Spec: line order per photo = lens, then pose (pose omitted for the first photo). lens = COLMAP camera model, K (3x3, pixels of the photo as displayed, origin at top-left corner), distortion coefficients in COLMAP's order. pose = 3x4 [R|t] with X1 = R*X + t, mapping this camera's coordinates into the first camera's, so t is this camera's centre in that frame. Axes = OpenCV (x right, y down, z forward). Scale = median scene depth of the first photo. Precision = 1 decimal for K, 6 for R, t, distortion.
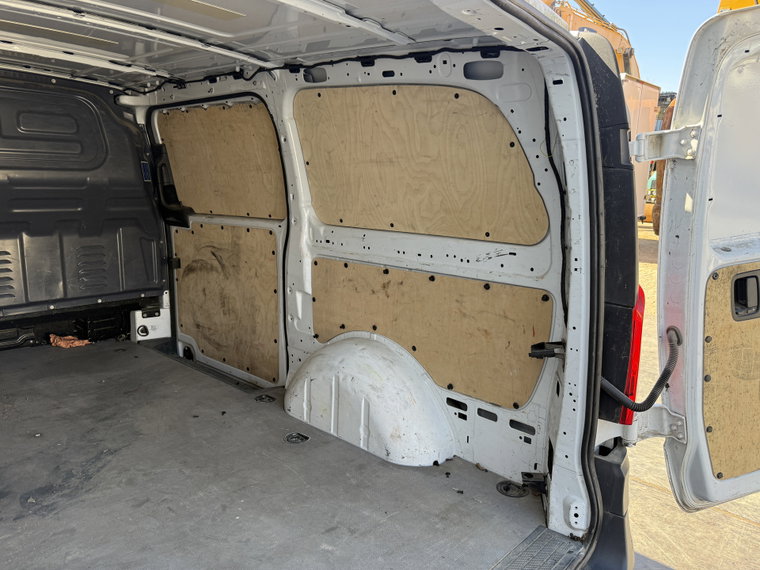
lens RADIAL K [[550.9, 0, 381.3], [0, 550.9, 291.1], [0, 0, 1]] dist [0.114476, -0.236167]
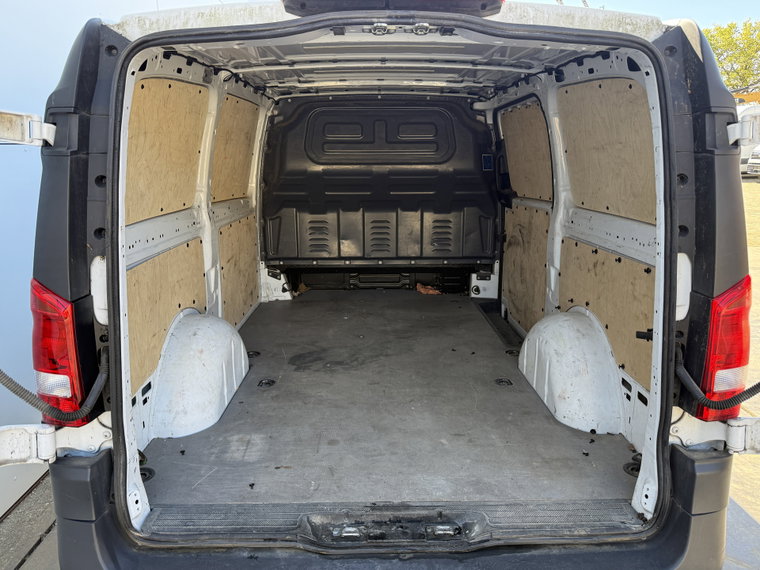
lens RADIAL K [[560.1, 0, 380.9], [0, 560.1, 288.8], [0, 0, 1]] dist [0.114720, -0.252758]
pose [[0.688684, 0.132660, -0.712823, 0.466241], [-0.118817, 0.990478, 0.069540, 0.008105], [0.715260, 0.036804, 0.697888, -0.054019]]
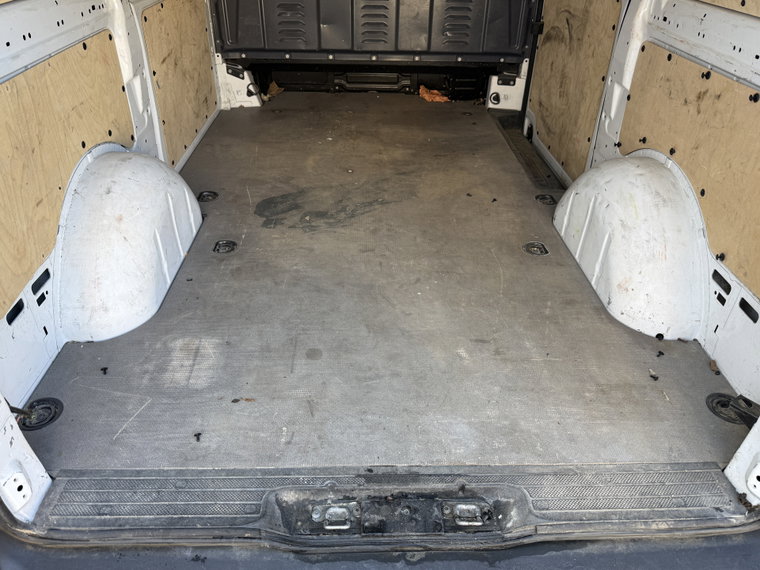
lens RADIAL K [[561.7, 0, 383.0], [0, 561.7, 284.7], [0, 0, 1]] dist [0.074584, -0.108015]
pose [[0.701694, 0.390006, -0.596256, 0.231679], [-0.140636, 0.896228, 0.420710, -0.039363], [0.698461, -0.211354, 0.683727, 0.145281]]
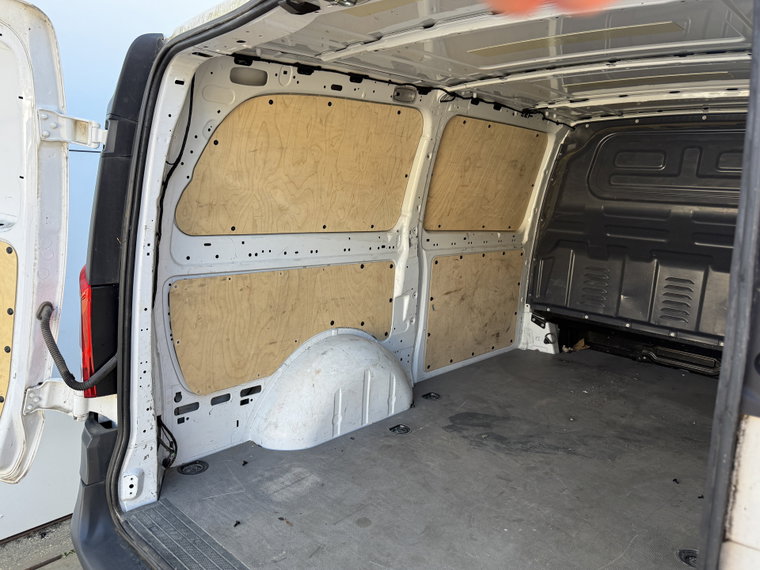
lens RADIAL K [[550.9, 0, 381.3], [0, 550.9, 291.1], [0, 0, 1]] dist [0.114476, -0.236167]
pose [[0.003323, 0.154818, -0.987937, 0.472258], [-0.247464, 0.957342, 0.149191, -0.074998], [0.968891, 0.243983, 0.041493, 0.434683]]
